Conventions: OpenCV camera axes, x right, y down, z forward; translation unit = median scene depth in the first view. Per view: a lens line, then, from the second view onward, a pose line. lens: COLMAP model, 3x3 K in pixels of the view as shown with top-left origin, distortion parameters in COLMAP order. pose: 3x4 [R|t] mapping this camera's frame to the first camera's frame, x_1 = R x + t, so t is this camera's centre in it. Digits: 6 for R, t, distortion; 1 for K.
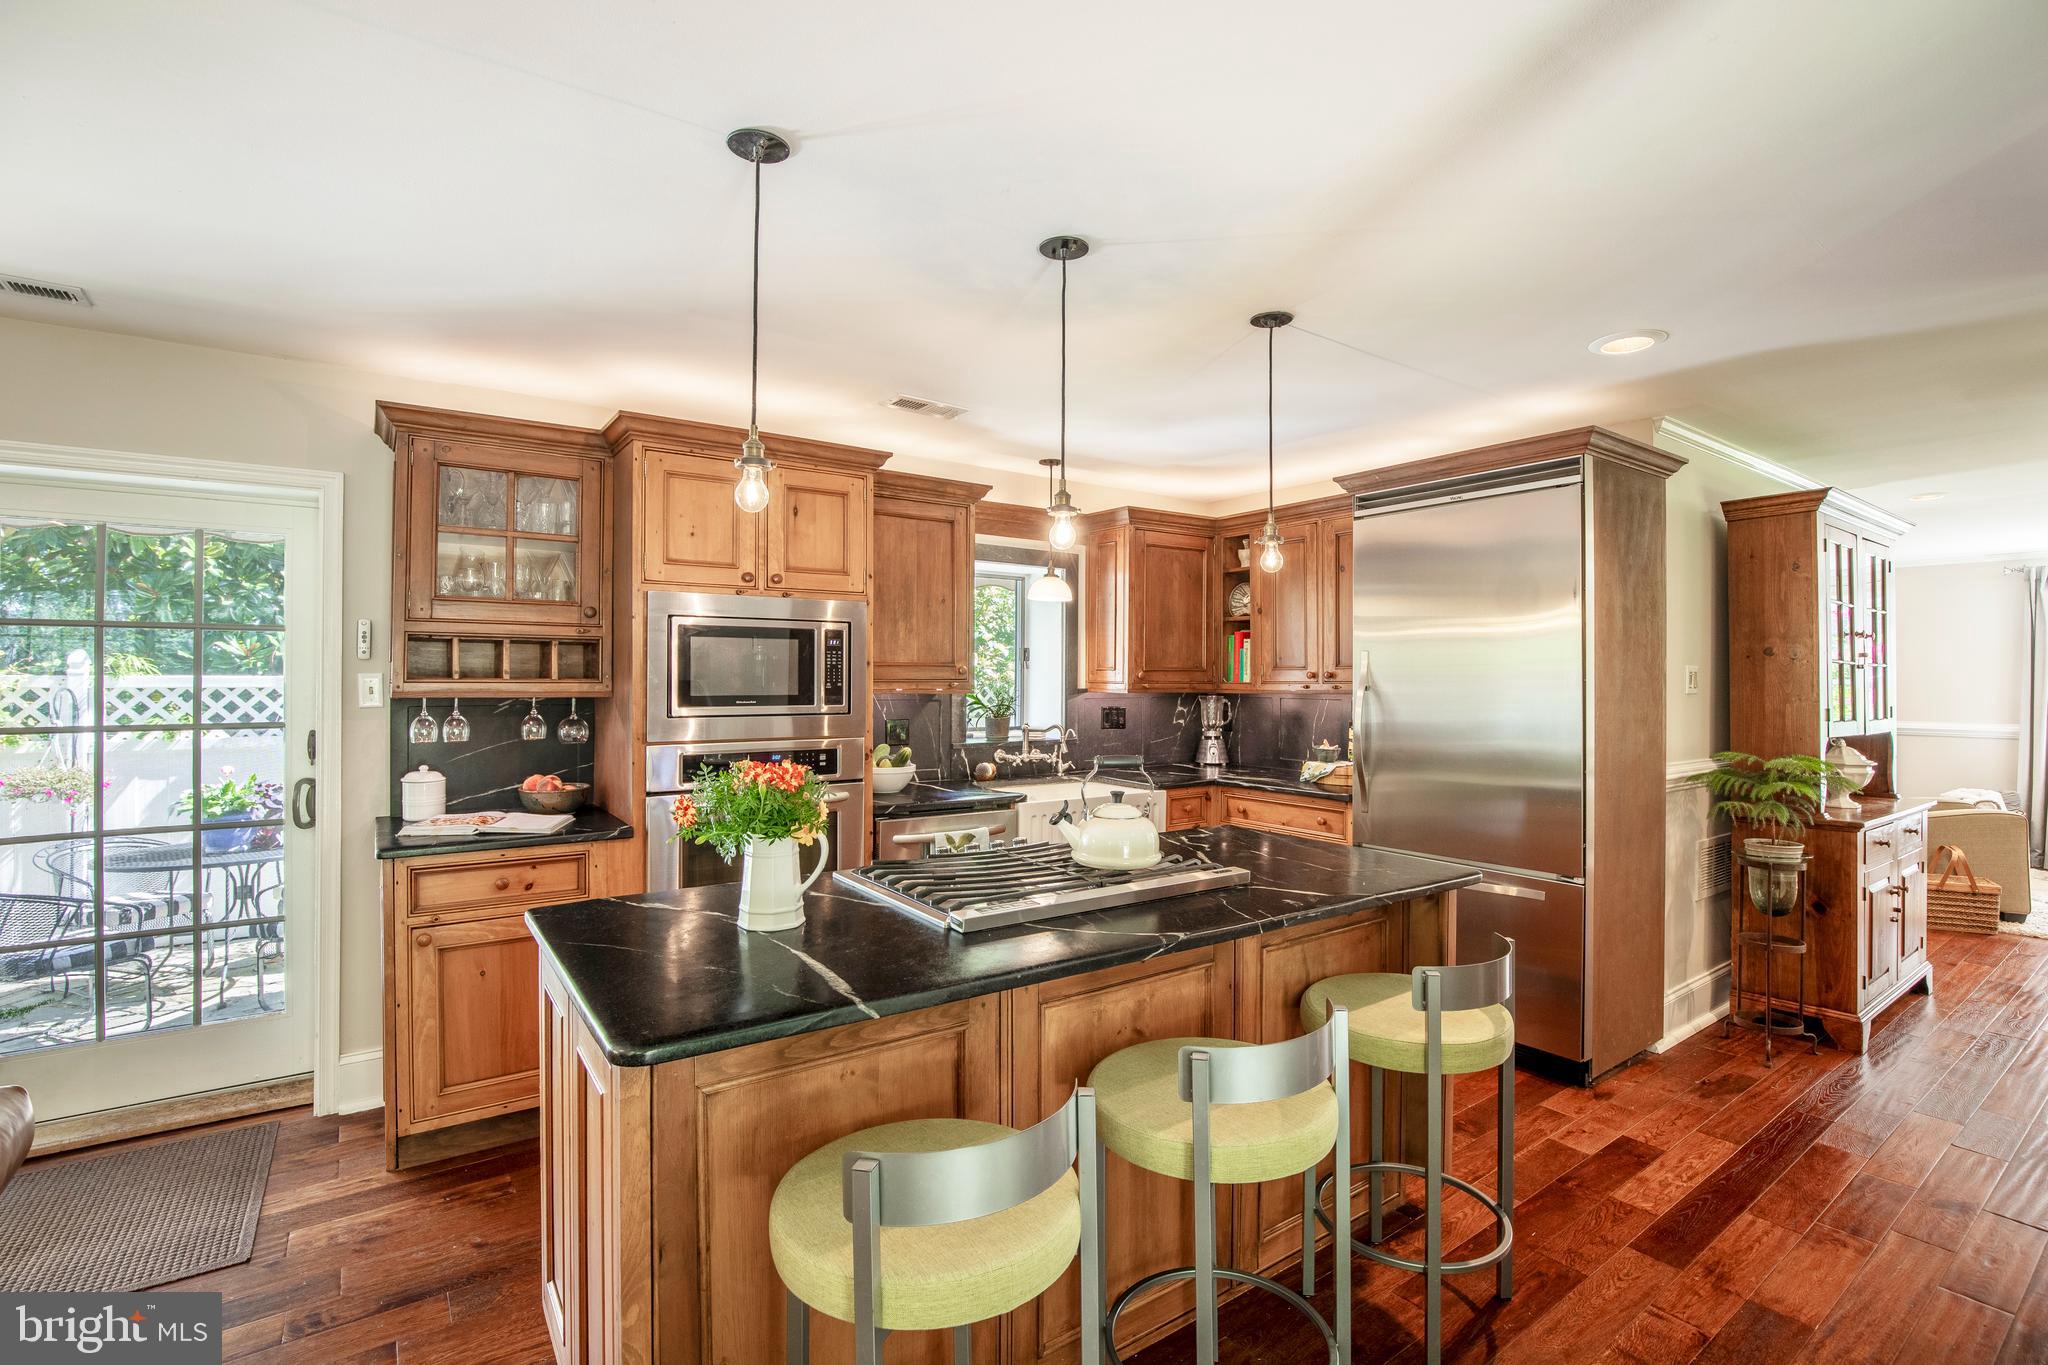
lens RADIAL K [[941.9, 0, 1023.9], [0, 941.9, 672.5], [0, 0, 1]] dist [-0.036067, 0.005971]
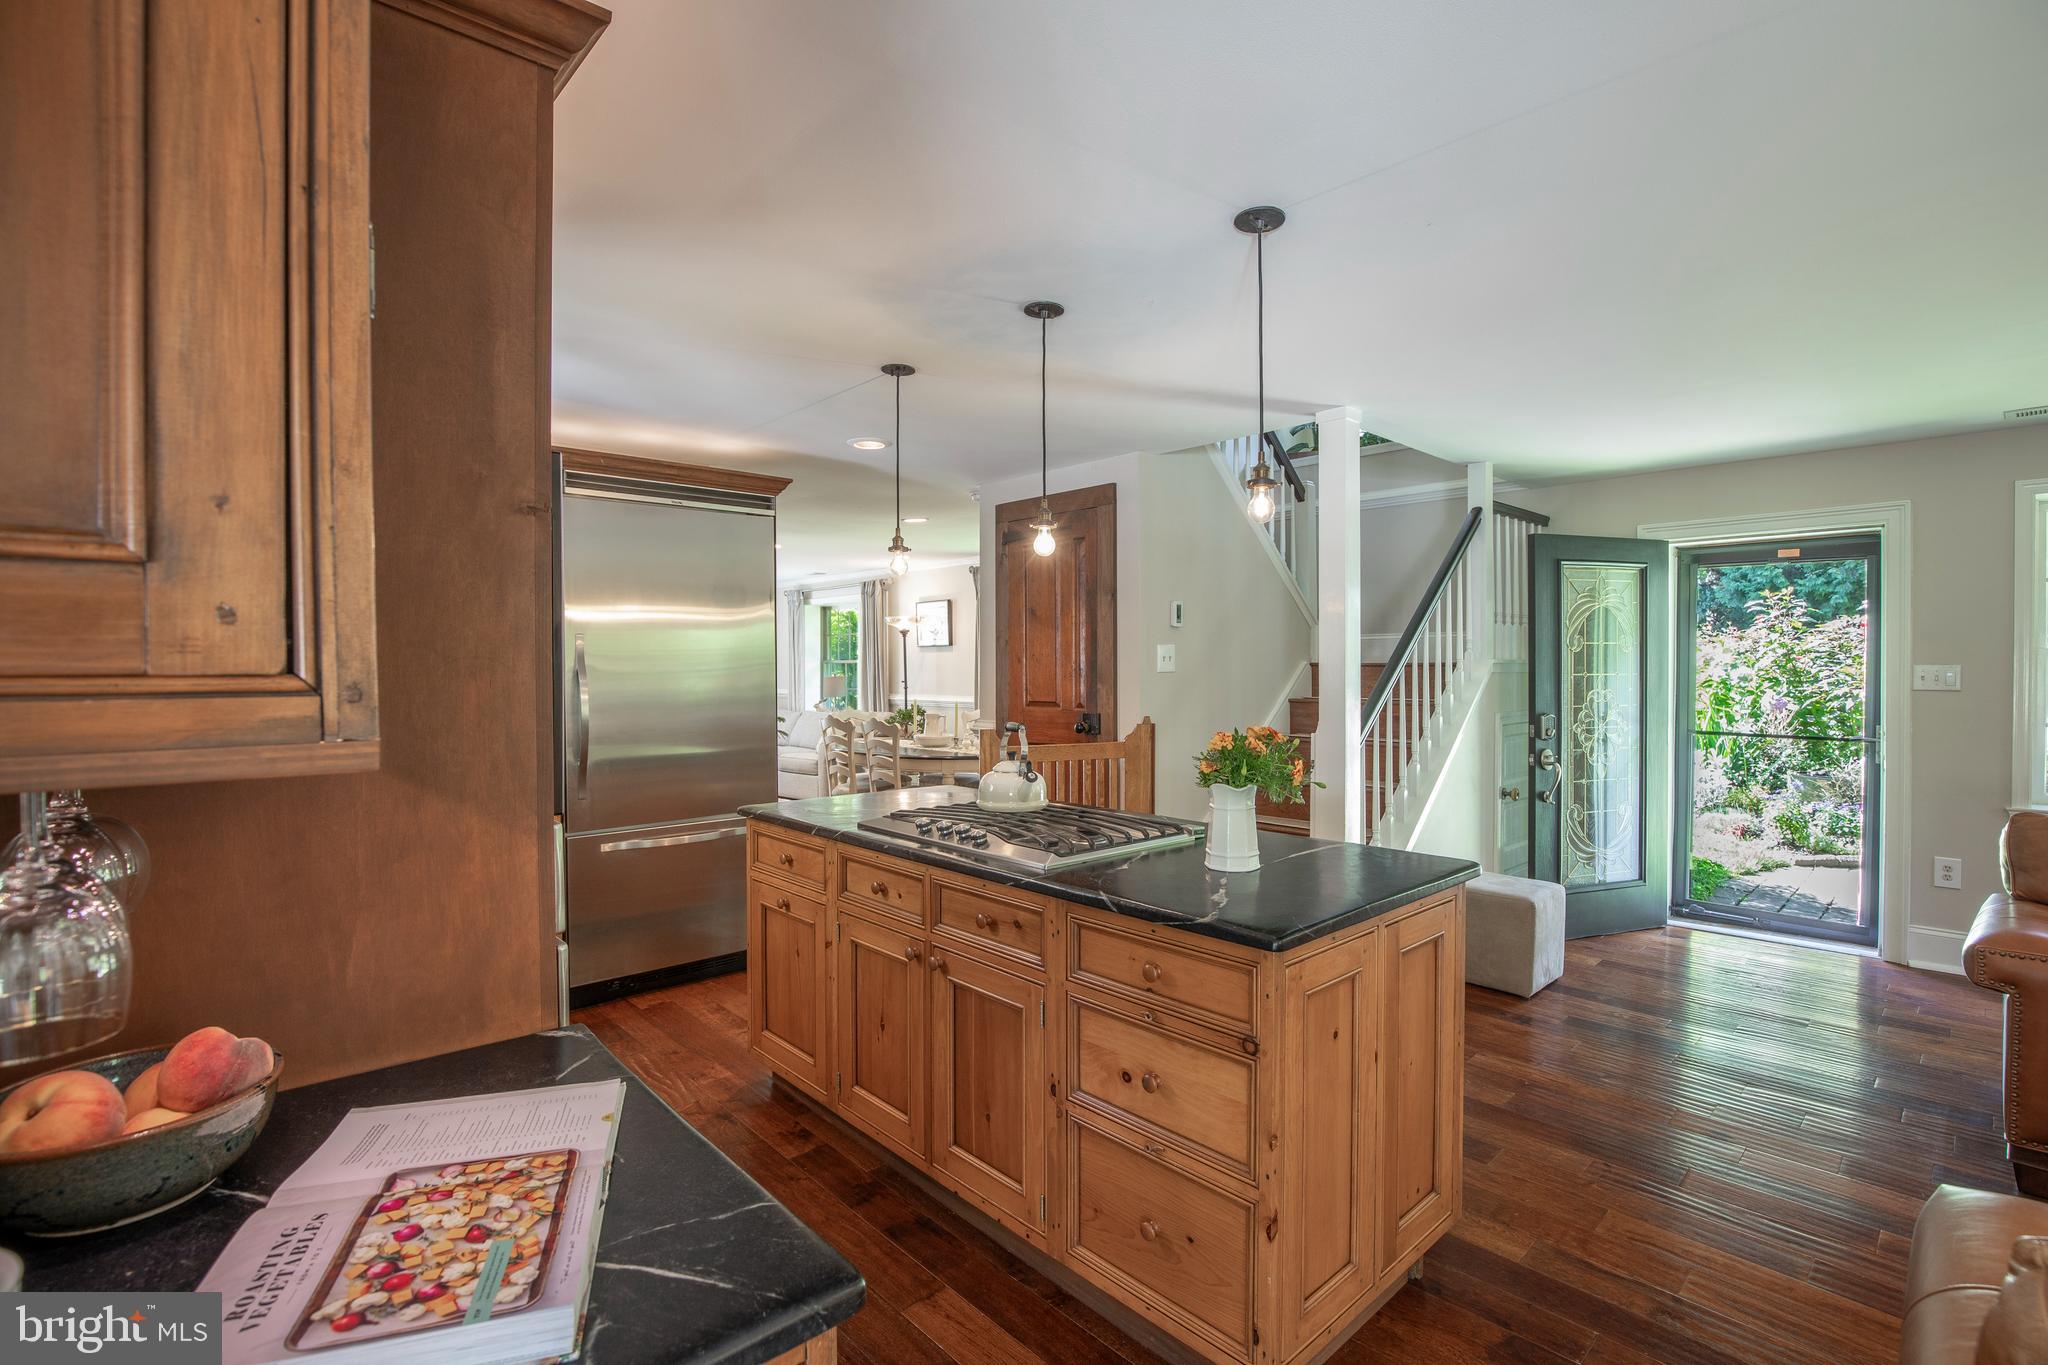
lens RADIAL K [[941.9, 0, 1023.9], [0, 941.9, 672.5], [0, 0, 1]] dist [-0.036067, 0.005971]
pose [[-0.131688, -0.013097, 0.991205, -0.784817], [-0.004295, 0.999911, 0.012642, 0.003228], [-0.991282, -0.002592, -0.131733, 0.800202]]
